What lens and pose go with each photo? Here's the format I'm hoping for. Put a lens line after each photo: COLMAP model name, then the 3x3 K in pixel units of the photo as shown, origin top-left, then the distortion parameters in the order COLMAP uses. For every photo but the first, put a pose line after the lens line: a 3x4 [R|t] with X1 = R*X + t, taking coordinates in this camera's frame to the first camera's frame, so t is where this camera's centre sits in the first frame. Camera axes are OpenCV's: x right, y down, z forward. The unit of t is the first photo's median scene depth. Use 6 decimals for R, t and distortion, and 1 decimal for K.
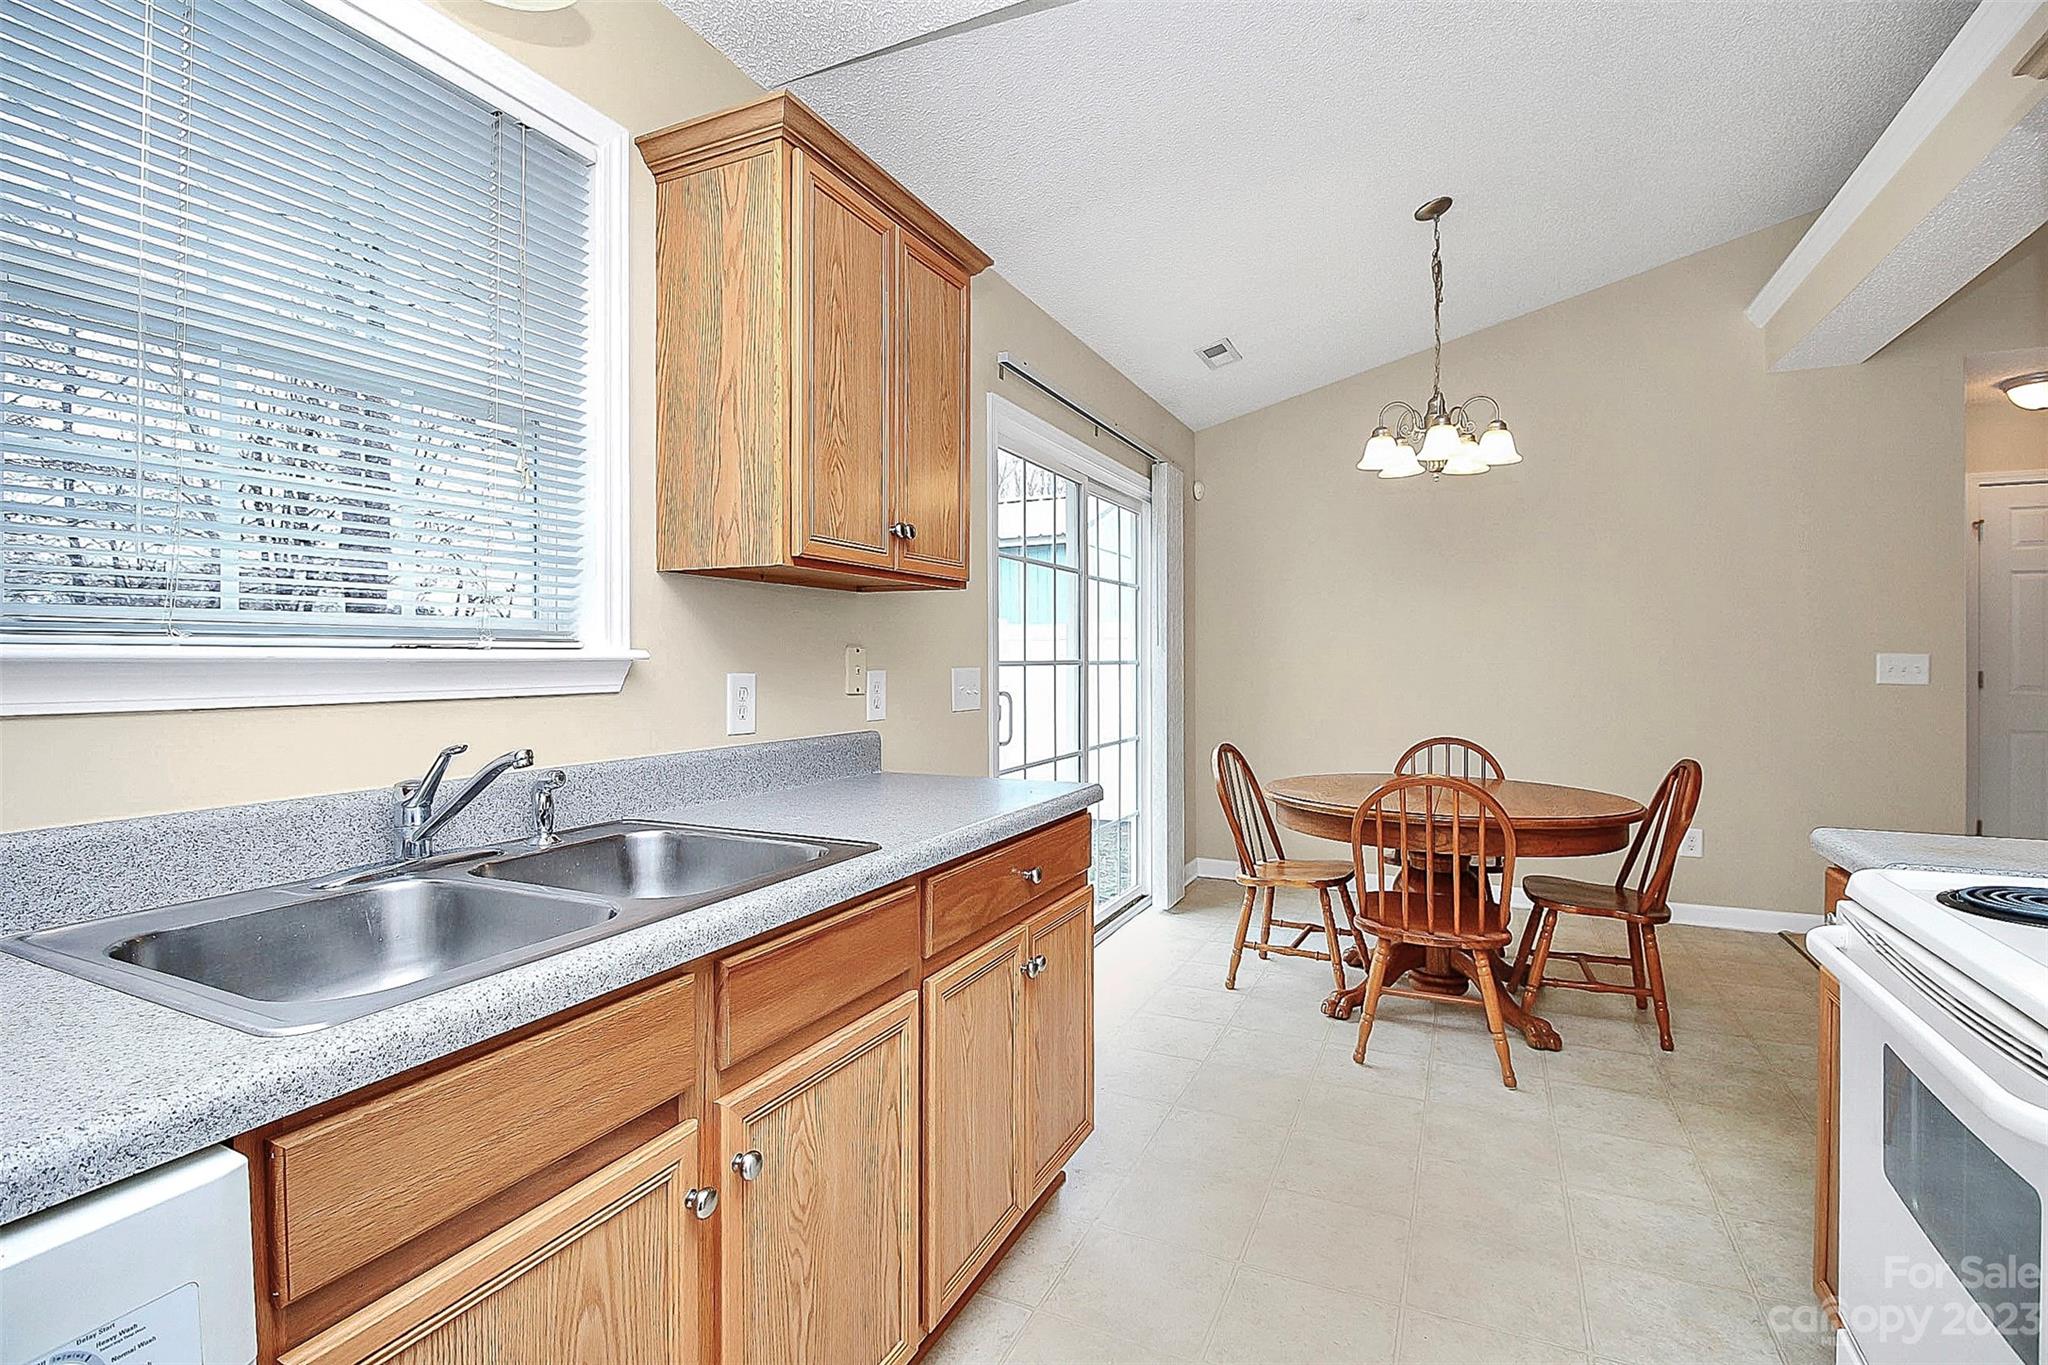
lens RADIAL K [[967.5, 0, 997.8], [0, 967.5, 667.5], [0, 0, 1]] dist [-0.002538, -0.014111]
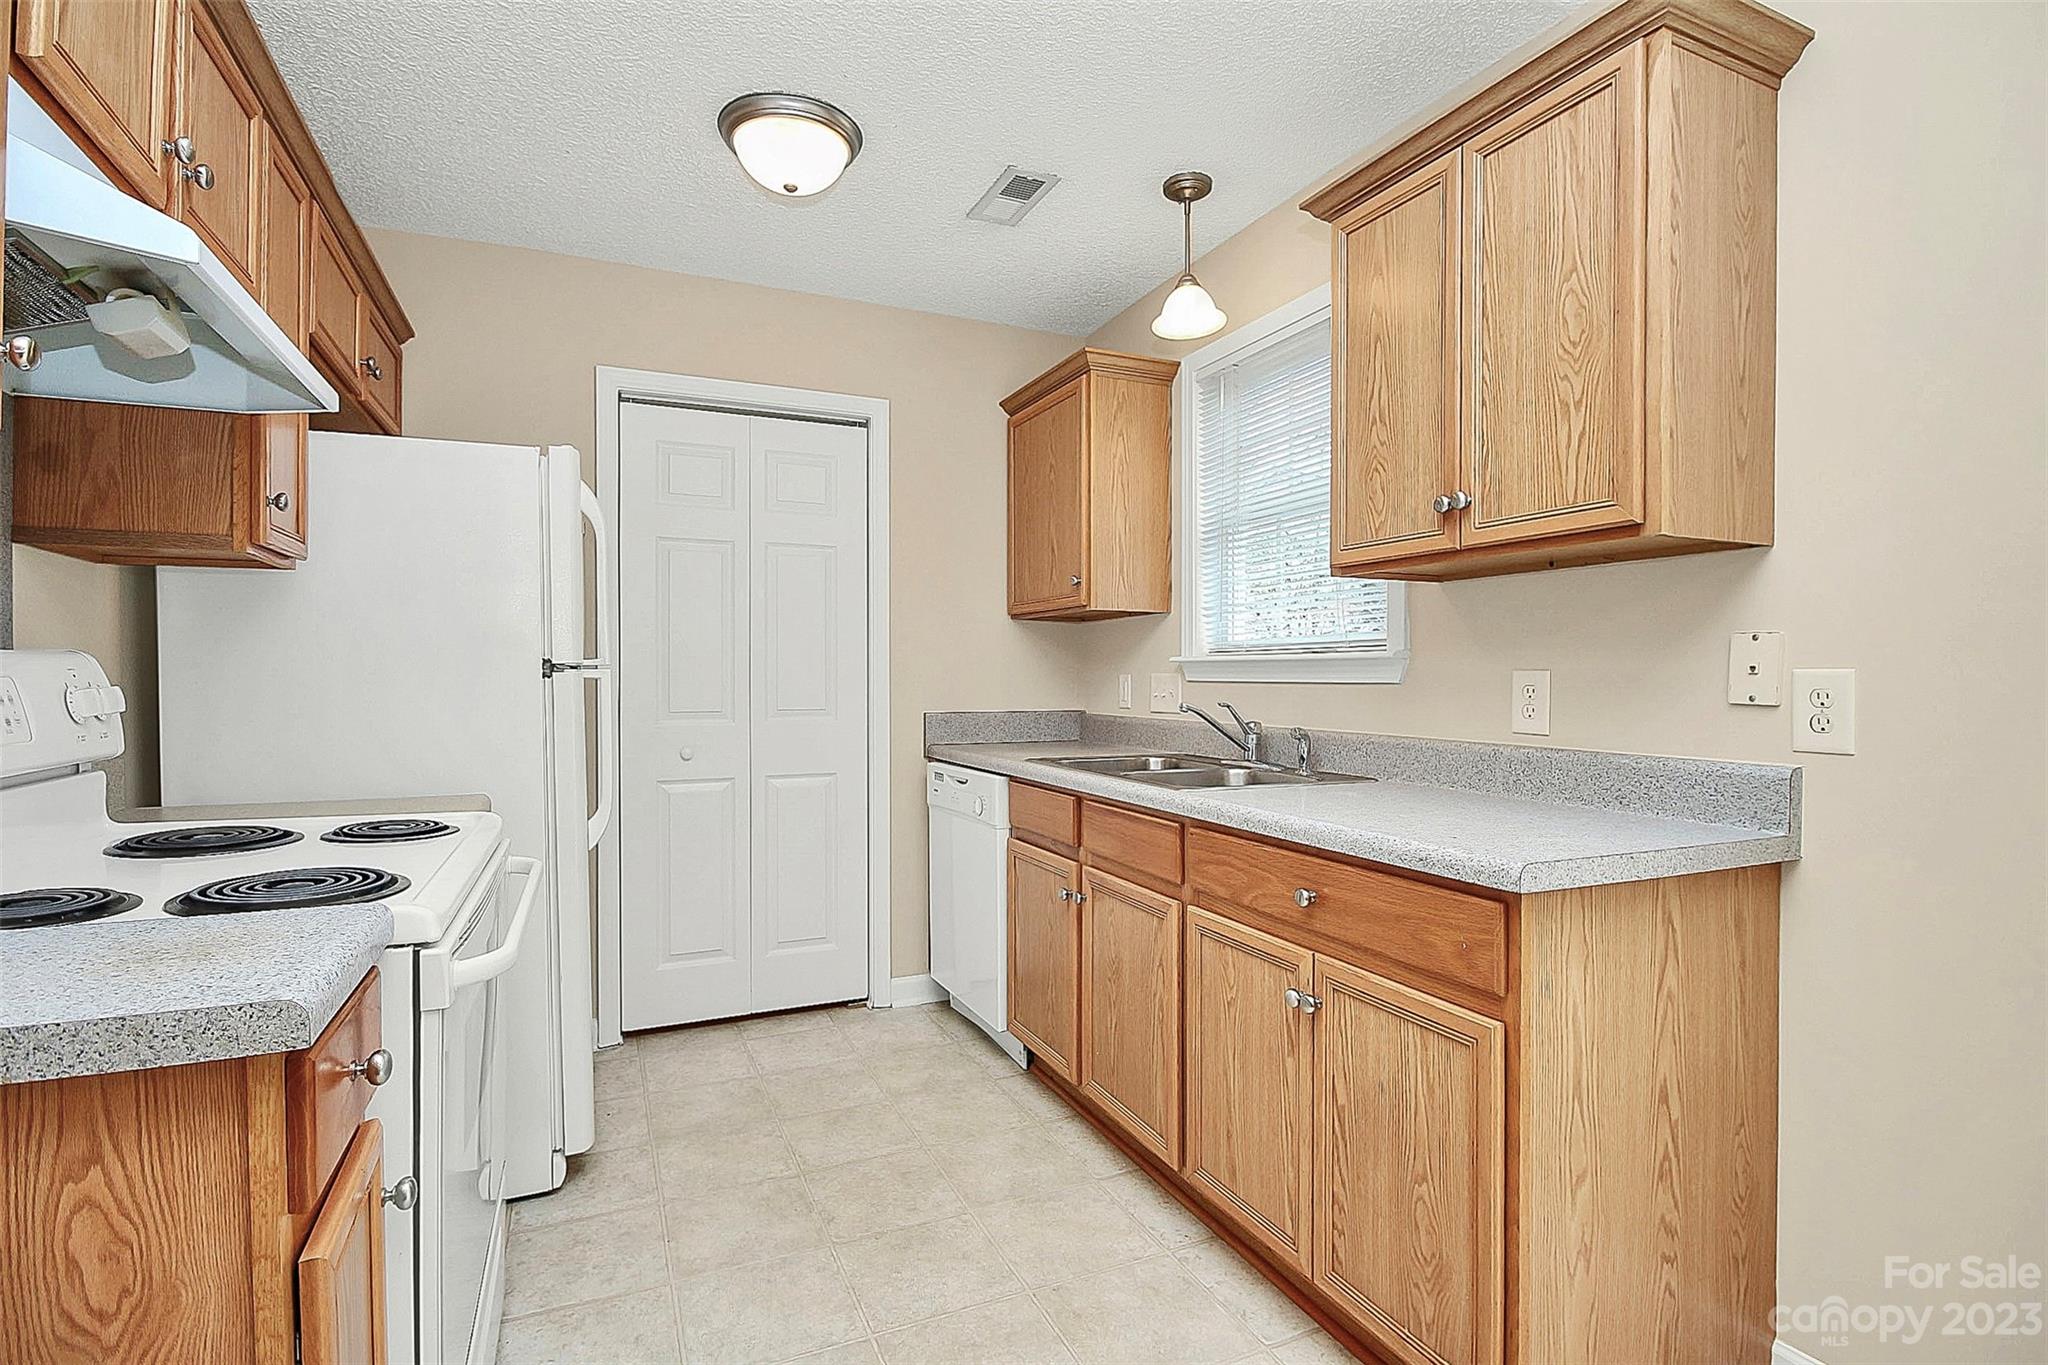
lens RADIAL K [[967.5, 0, 1016.8], [0, 967.5, 677.7], [0, 0, 1]] dist [-0.002538, -0.014111]
pose [[-0.642278, -0.001430, -0.766470, 0.495956], [-0.011311, 0.999907, 0.007614, 0.007326], [0.766388, 0.013560, -0.642234, 0.771172]]
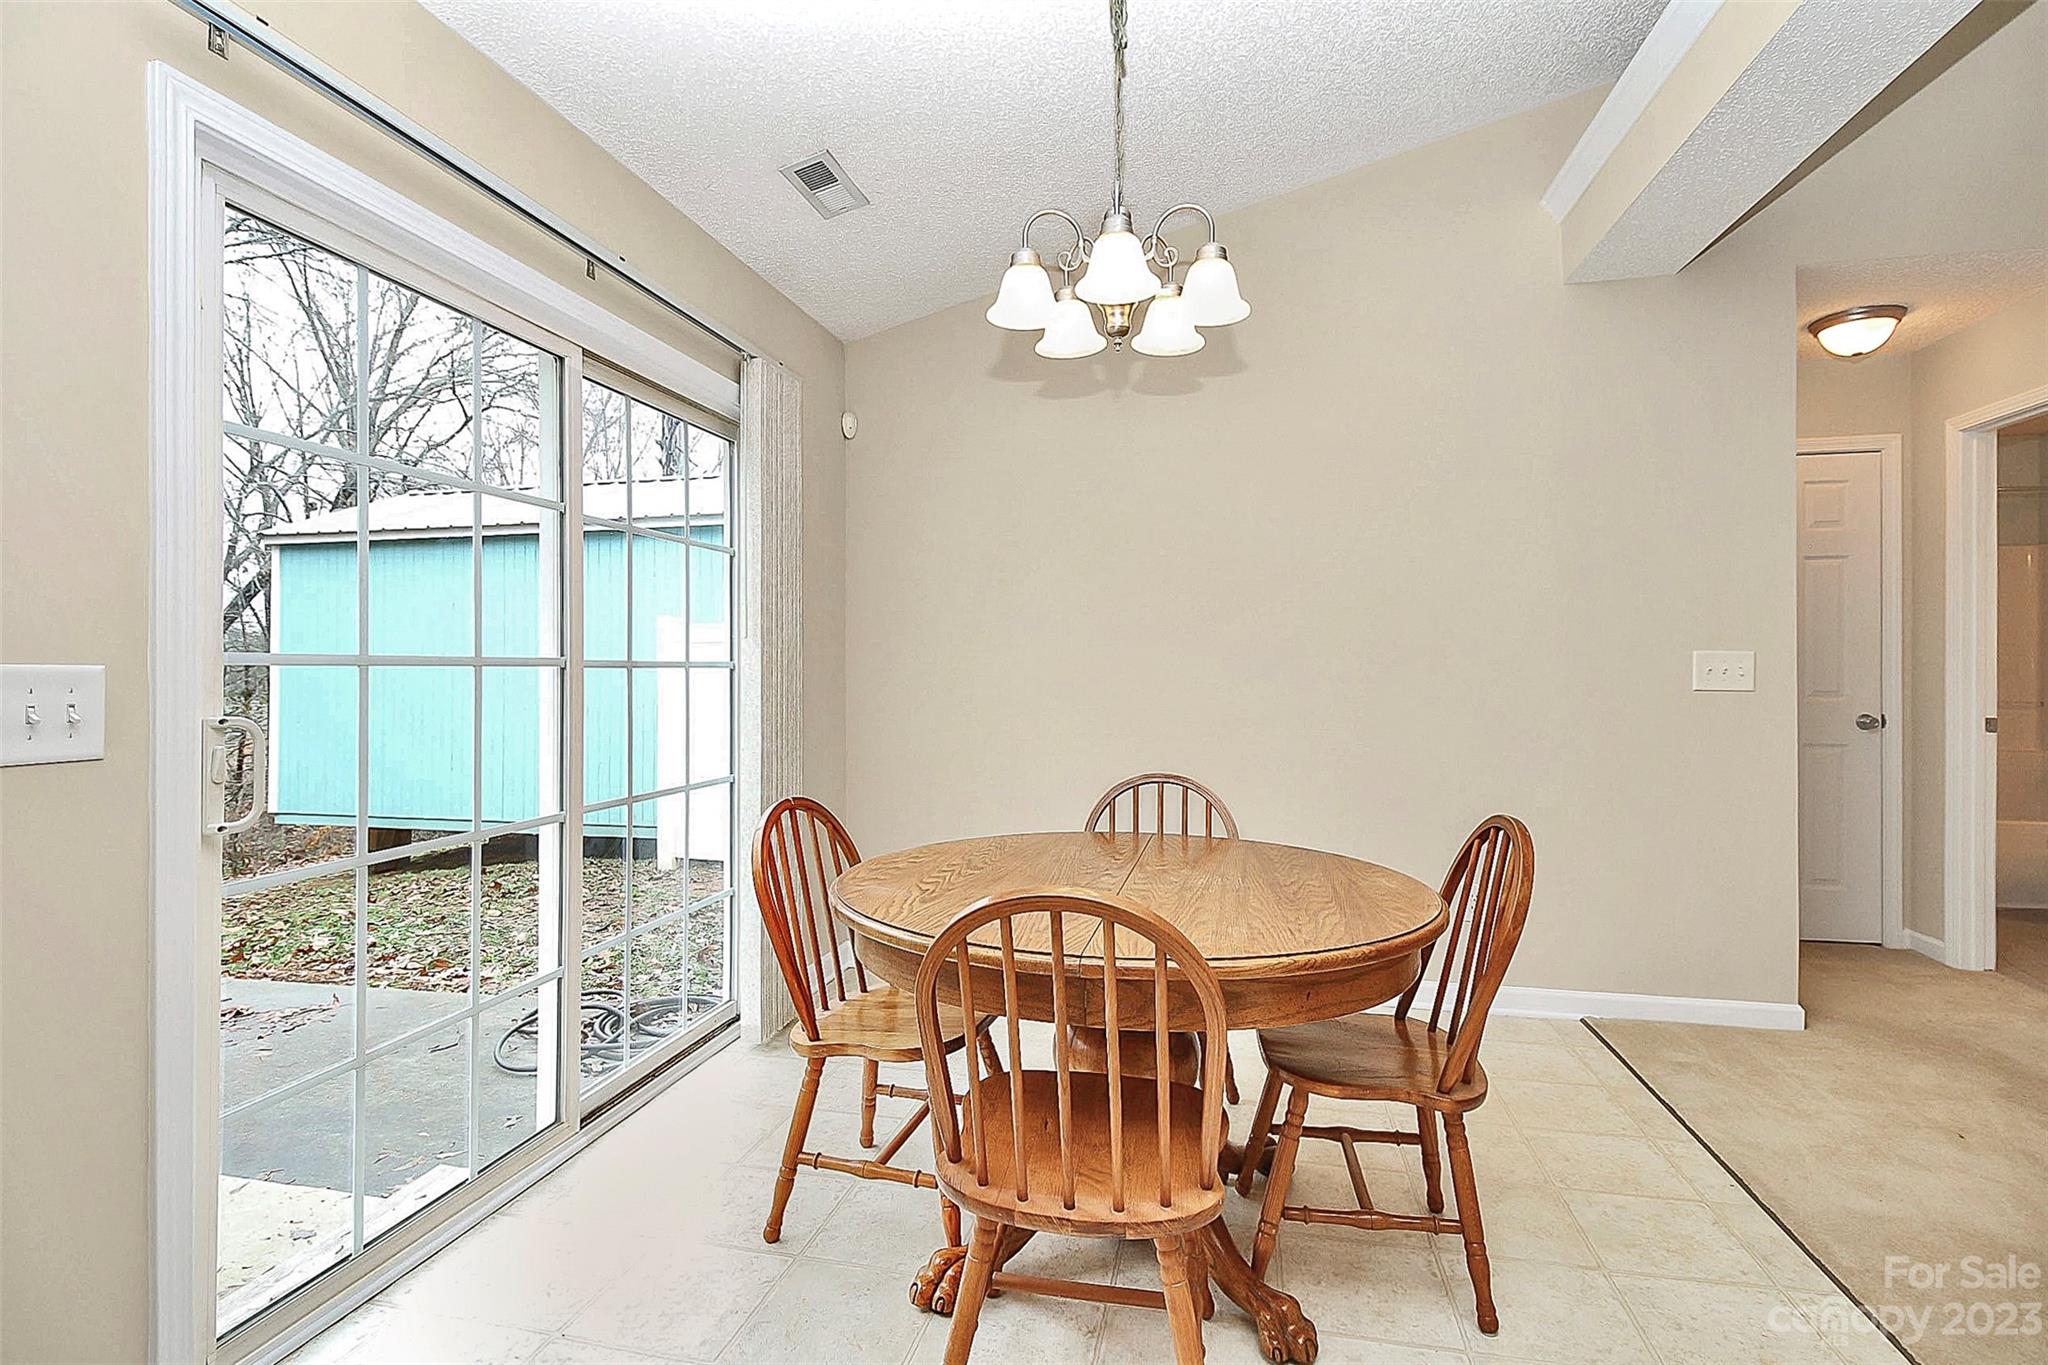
lens RADIAL K [[967.5, 0, 1009.7], [0, 967.5, 680.6], [0, 0, 1]] dist [-0.002538, -0.014111]
pose [[0.976105, -0.003039, 0.217277, 0.265878], [0.003648, 0.999990, -0.002403, 0.010348], [-0.217268, 0.003138, 0.976107, 0.448436]]
